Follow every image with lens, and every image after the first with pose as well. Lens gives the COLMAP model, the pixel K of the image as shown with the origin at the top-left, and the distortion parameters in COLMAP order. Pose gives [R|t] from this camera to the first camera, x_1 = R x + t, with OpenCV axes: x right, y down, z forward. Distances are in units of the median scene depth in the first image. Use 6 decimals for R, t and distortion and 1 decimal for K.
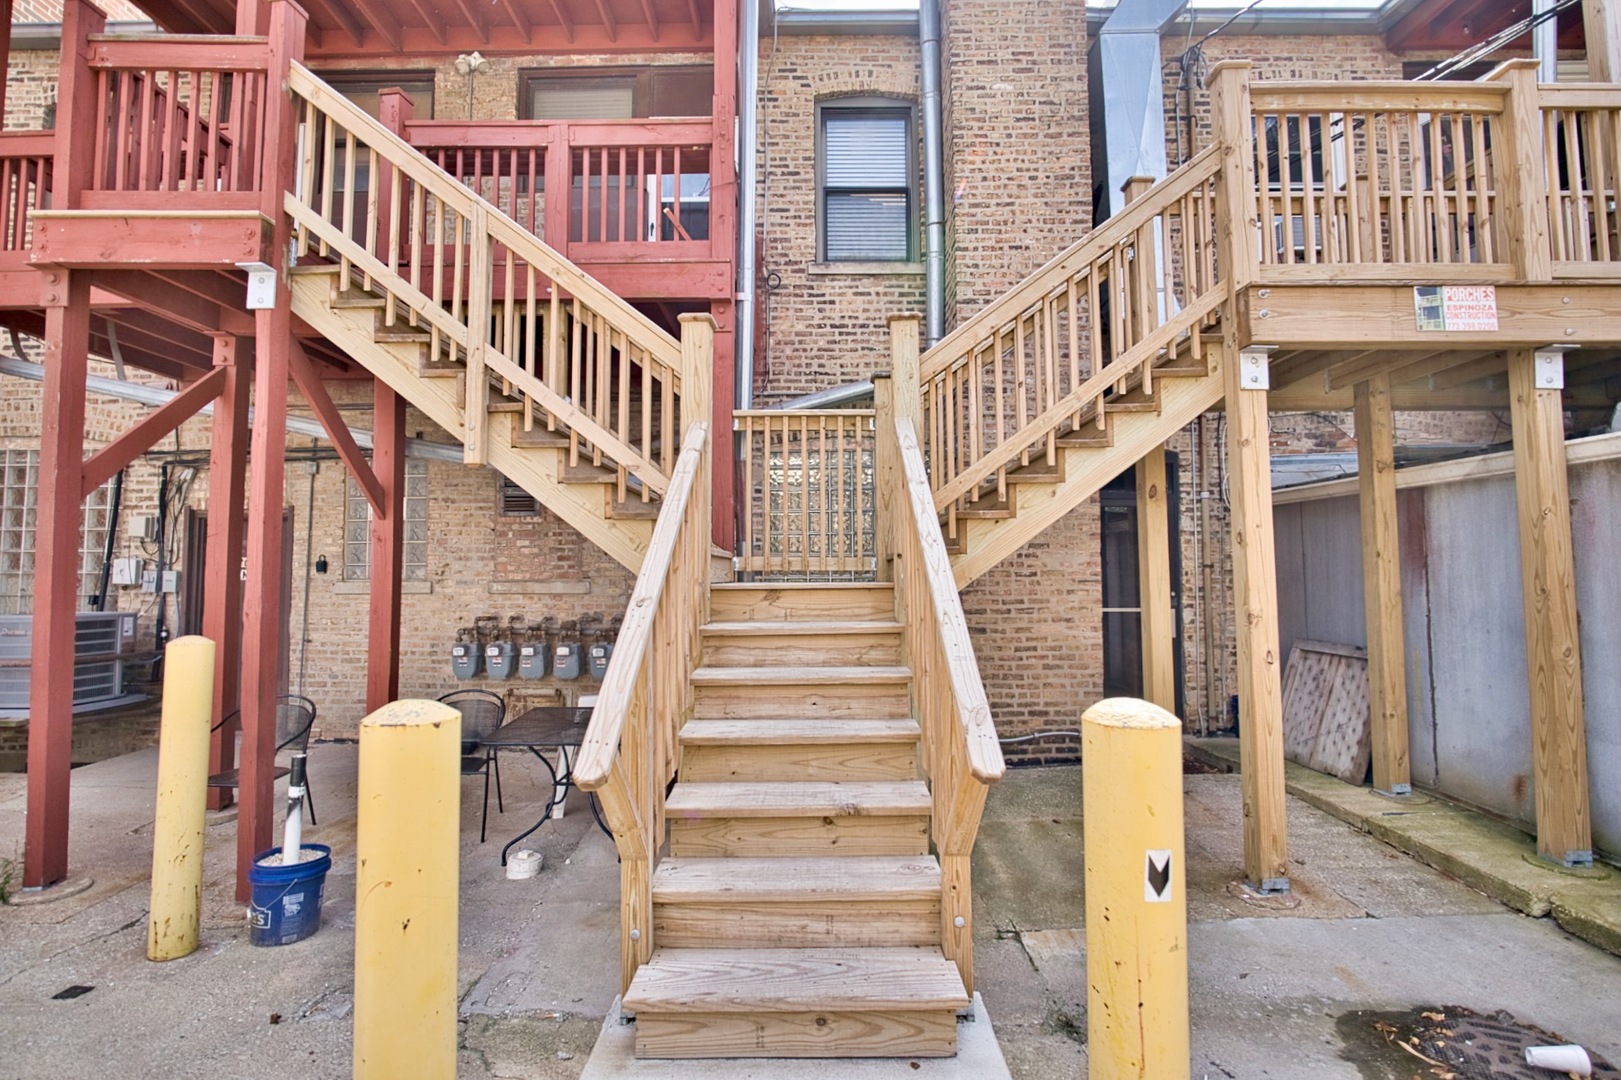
lens RADIAL K [[707.3, 0, 810.5], [0, 707.3, 540.0], [0, 0, 1]] dist [-0.021932, 0.006551]
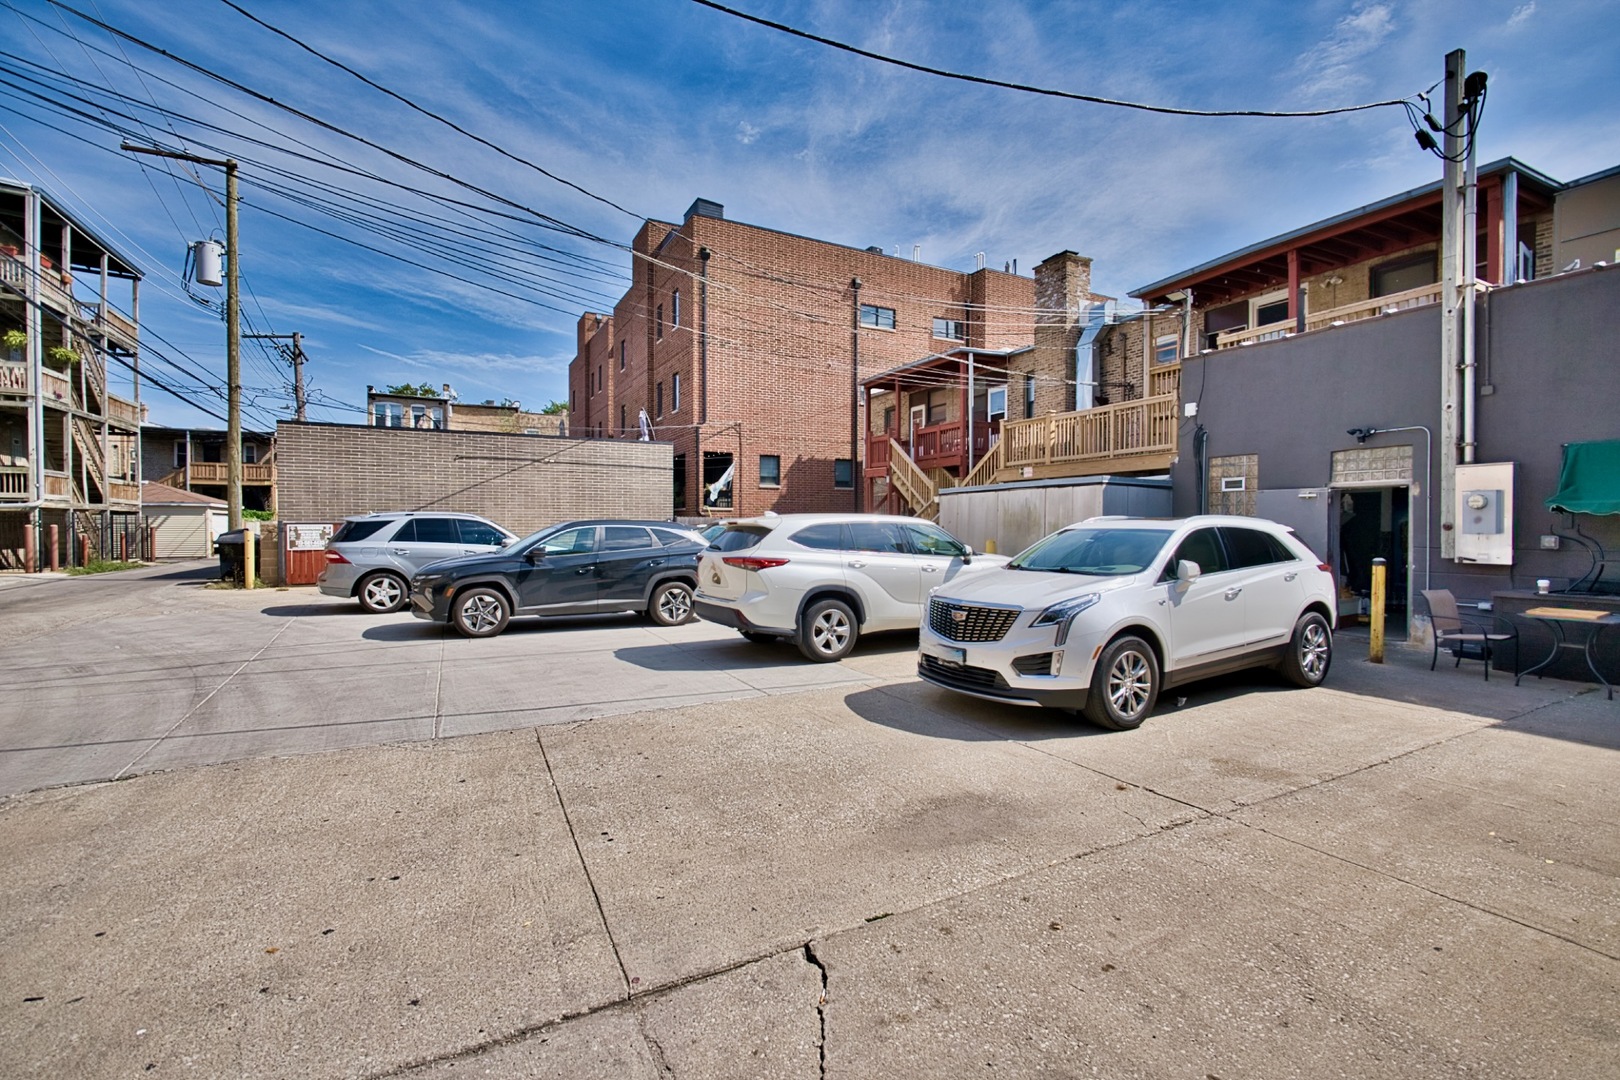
lens RADIAL K [[706.9, 0, 810.0], [0, 706.9, 540.0], [0, 0, 1]] dist [-0.021932, 0.006551]
pose [[0.471641, 0.024287, -0.881456, 4.197837], [0.037664, 0.998154, 0.047655, -0.149018], [0.880986, -0.055675, 0.469856, -2.432298]]
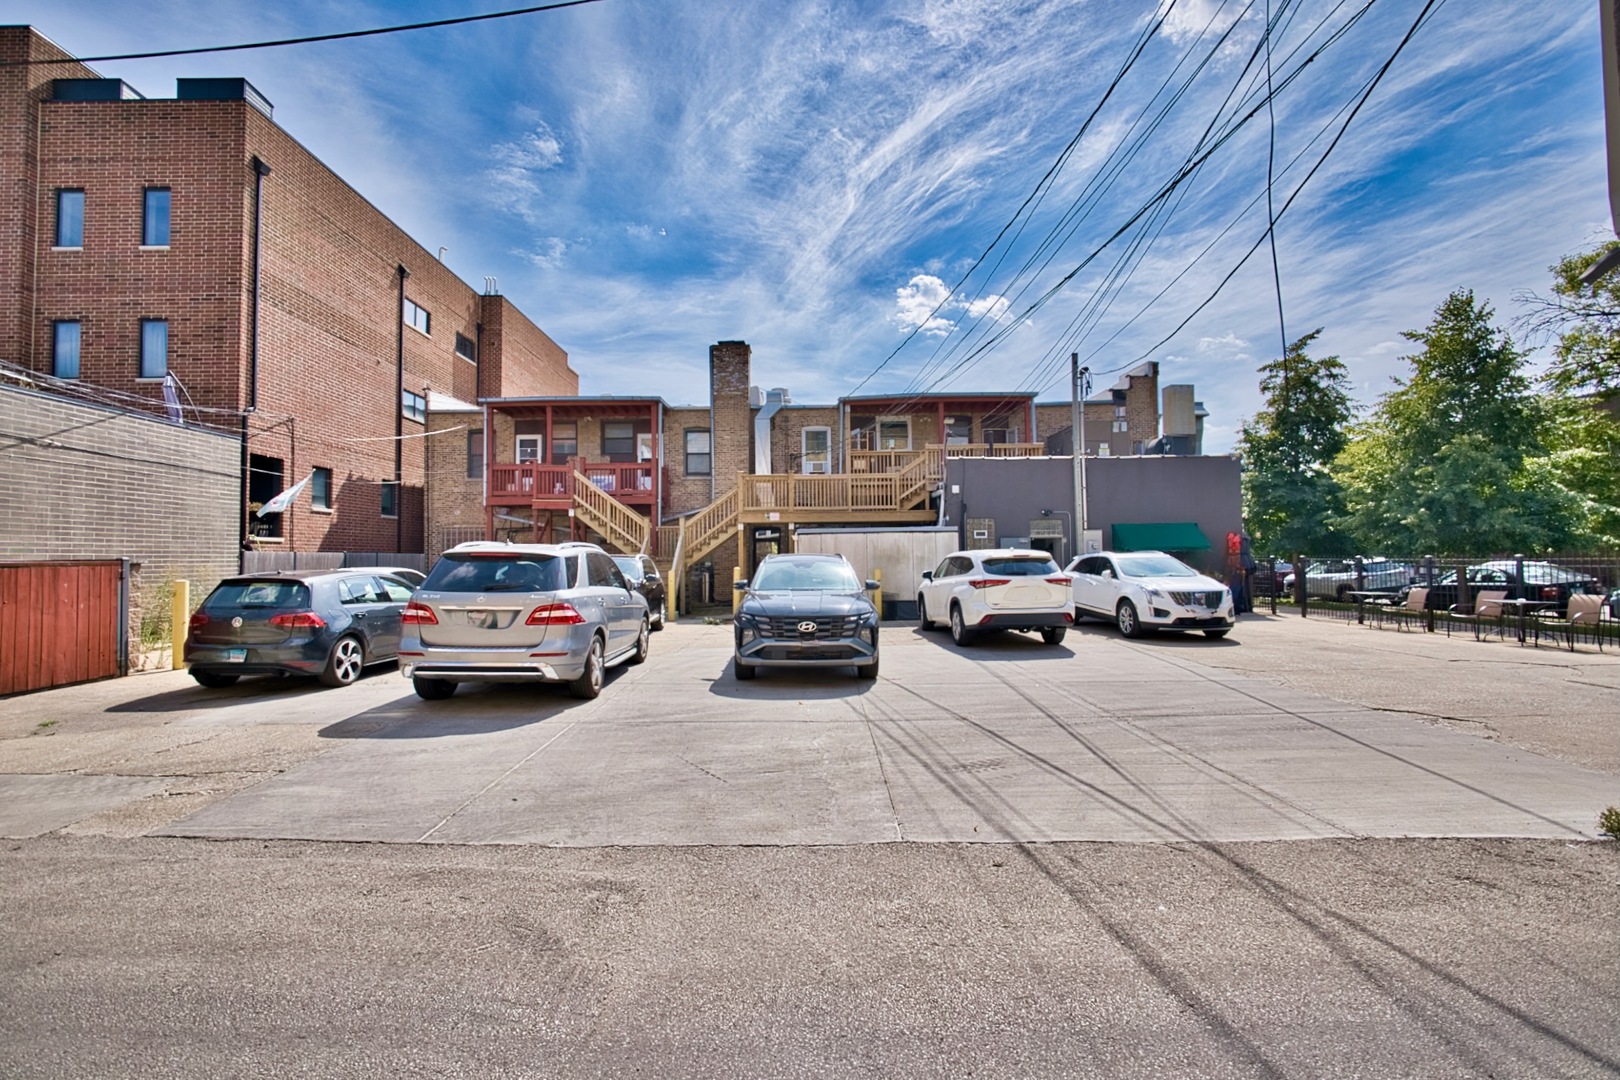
lens RADIAL K [[706.9, 0, 810.0], [0, 706.9, 540.0], [0, 0, 1]] dist [-0.021932, 0.006551]
pose [[0.999895, -0.002447, 0.014301, 1.089869], [0.002127, 0.999747, 0.022389, -0.251410], [-0.014352, -0.022356, 0.999647, -4.777047]]
